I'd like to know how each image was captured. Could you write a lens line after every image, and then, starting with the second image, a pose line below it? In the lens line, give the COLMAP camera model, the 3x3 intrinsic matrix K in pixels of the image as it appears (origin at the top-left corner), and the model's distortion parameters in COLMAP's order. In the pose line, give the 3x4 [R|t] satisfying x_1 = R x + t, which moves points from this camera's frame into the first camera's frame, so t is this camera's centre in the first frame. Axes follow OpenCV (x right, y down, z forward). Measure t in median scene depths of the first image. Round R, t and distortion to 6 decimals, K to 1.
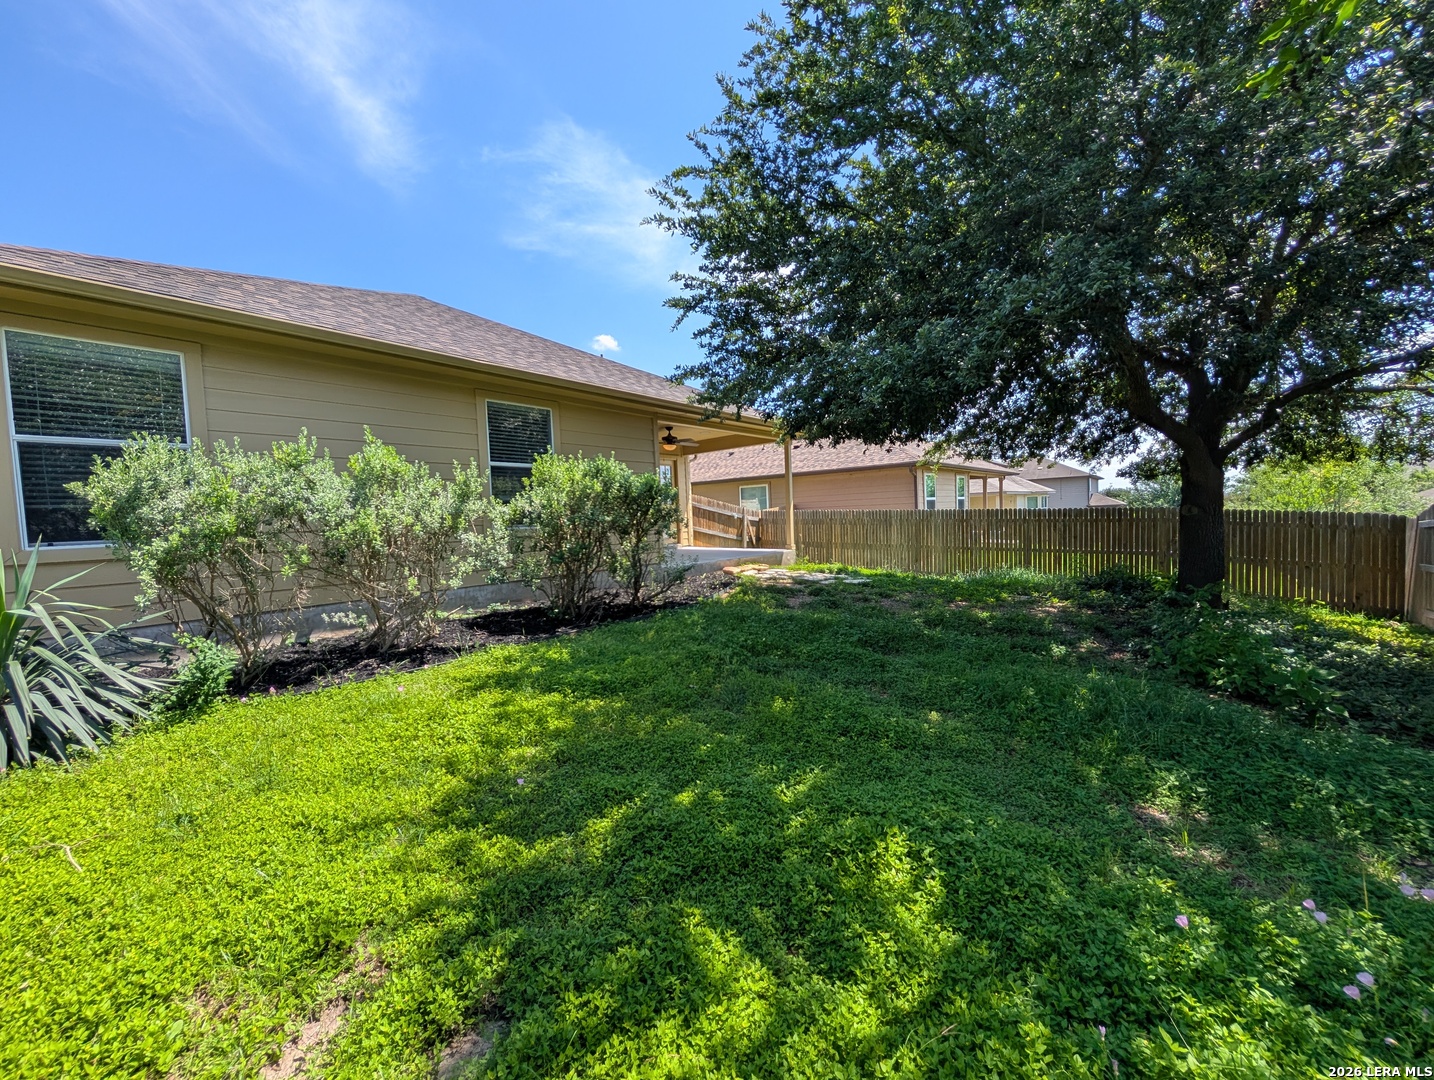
lens RADIAL K [[542.8, 0, 719.4], [0, 542.8, 541.1], [0, 0, 1]] dist [0.000312, 0.000193]
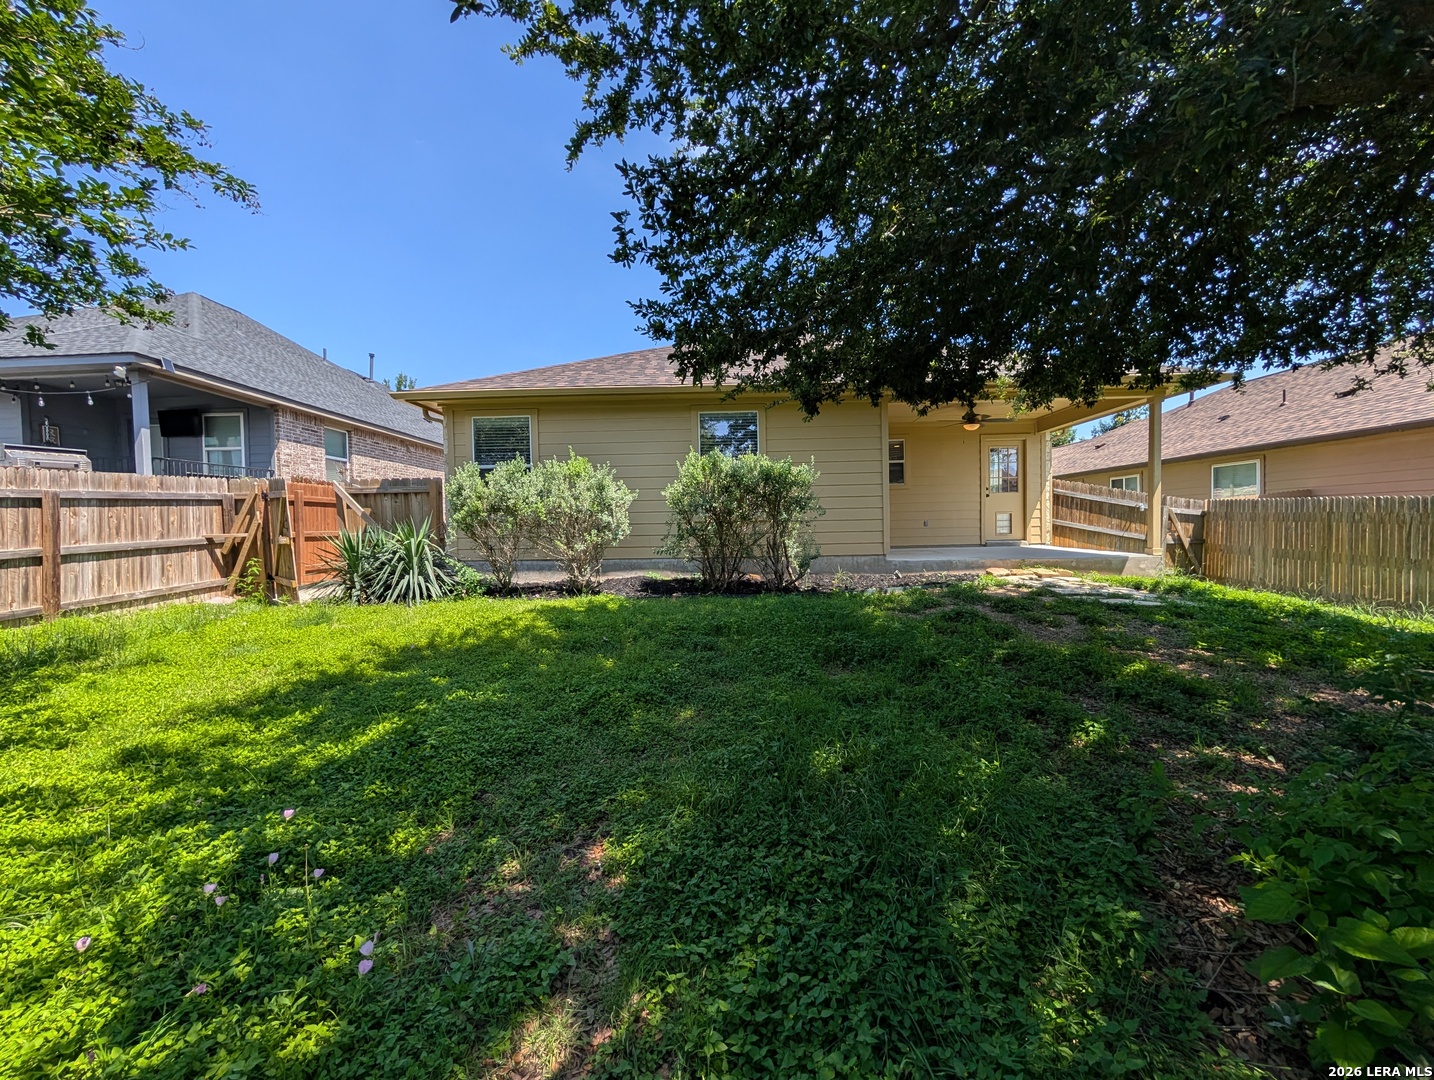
lens RADIAL K [[542.8, 0, 719.4], [0, 542.8, 541.1], [0, 0, 1]] dist [0.000312, 0.000193]
pose [[0.597575, 0.054207, -0.799979, 0.312210], [-0.043882, 0.998428, 0.034874, -0.002308], [0.800611, 0.014265, 0.599014, 0.131982]]
